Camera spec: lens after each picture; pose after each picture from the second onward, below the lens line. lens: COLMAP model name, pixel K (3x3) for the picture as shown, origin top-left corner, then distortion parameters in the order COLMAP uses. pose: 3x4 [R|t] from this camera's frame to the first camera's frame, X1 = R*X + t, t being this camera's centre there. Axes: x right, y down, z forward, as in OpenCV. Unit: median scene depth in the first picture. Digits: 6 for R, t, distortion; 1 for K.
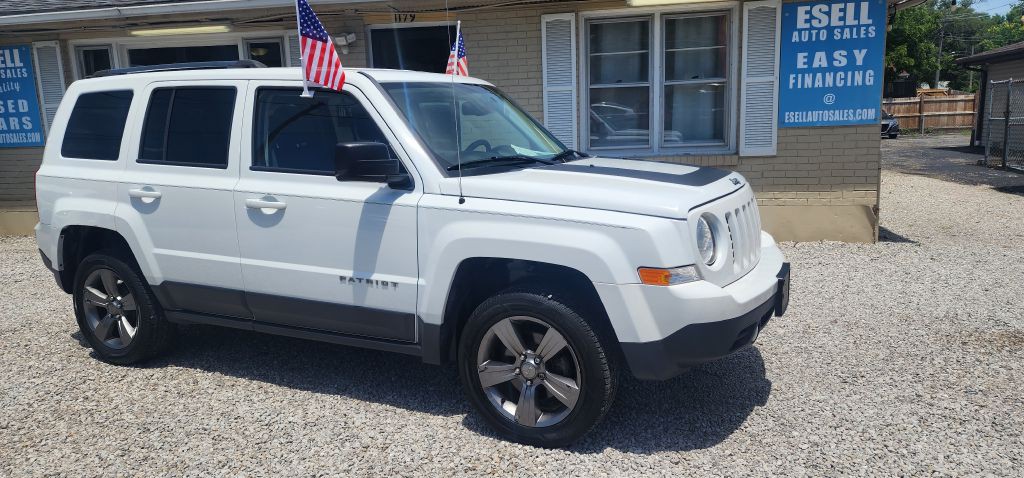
lens RADIAL K [[706.1, 0, 522.9], [0, 706.1, 238.8], [0, 0, 1]] dist [0.082435, -0.076535]
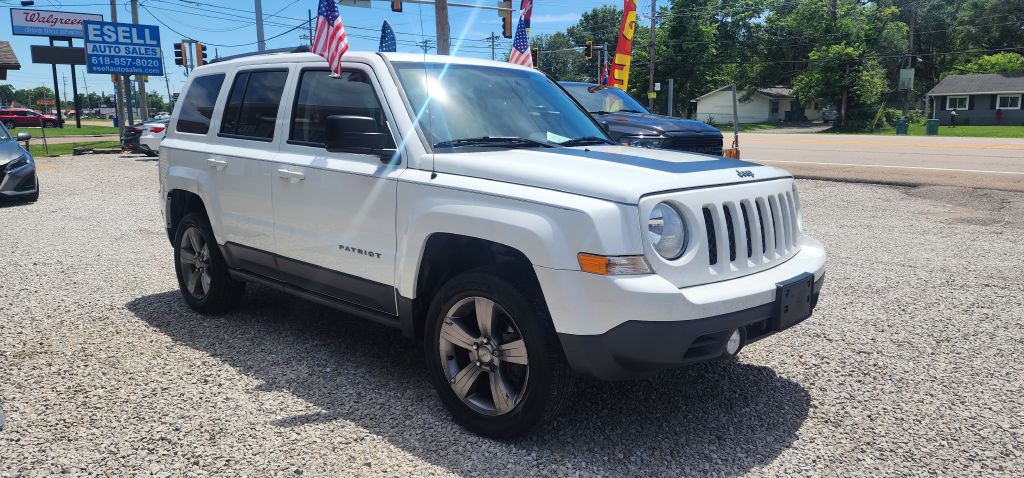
lens RADIAL K [[704.2, 0, 512.0], [0, 704.2, 239.0], [0, 0, 1]] dist [0.089878, -0.086964]
pose [[0.954424, 0.075796, -0.288669, 0.219099], [-0.080427, 0.996752, -0.004198, 0.021166], [0.287413, 0.027224, 0.957420, 0.056685]]
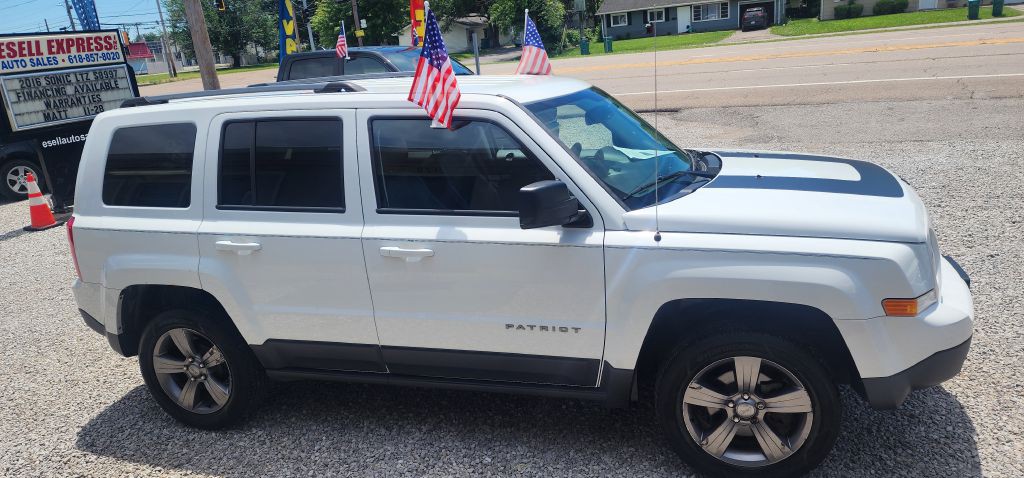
lens RADIAL K [[704.2, 0, 512.0], [0, 704.2, 239.0], [0, 0, 1]] dist [0.089878, -0.086964]
pose [[0.986406, -0.101375, 0.129328, -0.273570], [0.089618, 0.991558, 0.093711, -0.108147], [-0.137736, -0.080847, 0.987164, 0.087245]]
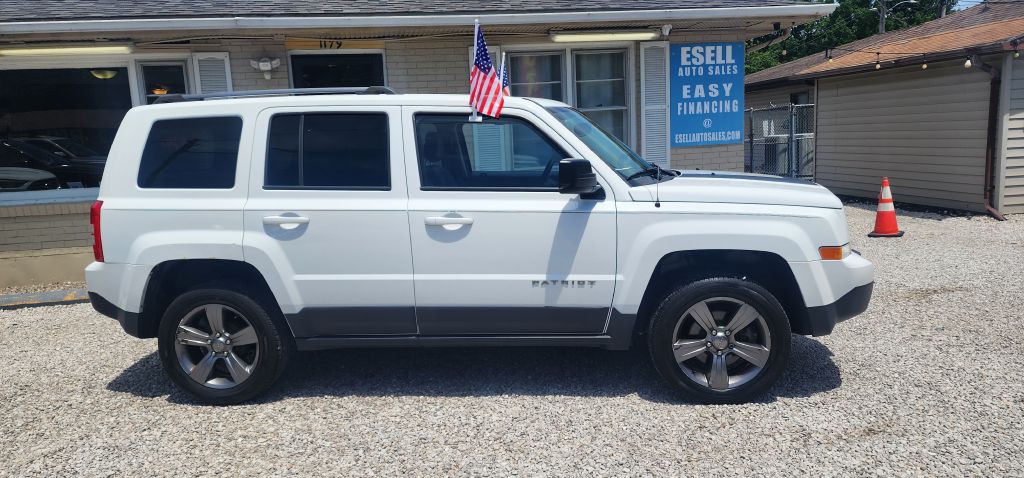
lens RADIAL K [[704.2, 0, 512.0], [0, 704.2, 239.0], [0, 0, 1]] dist [0.089878, -0.086964]
pose [[0.936121, -0.063167, 0.345959, -0.509813], [0.076213, 0.996797, -0.024221, 0.008973], [-0.343321, 0.049041, 0.937937, -0.017652]]
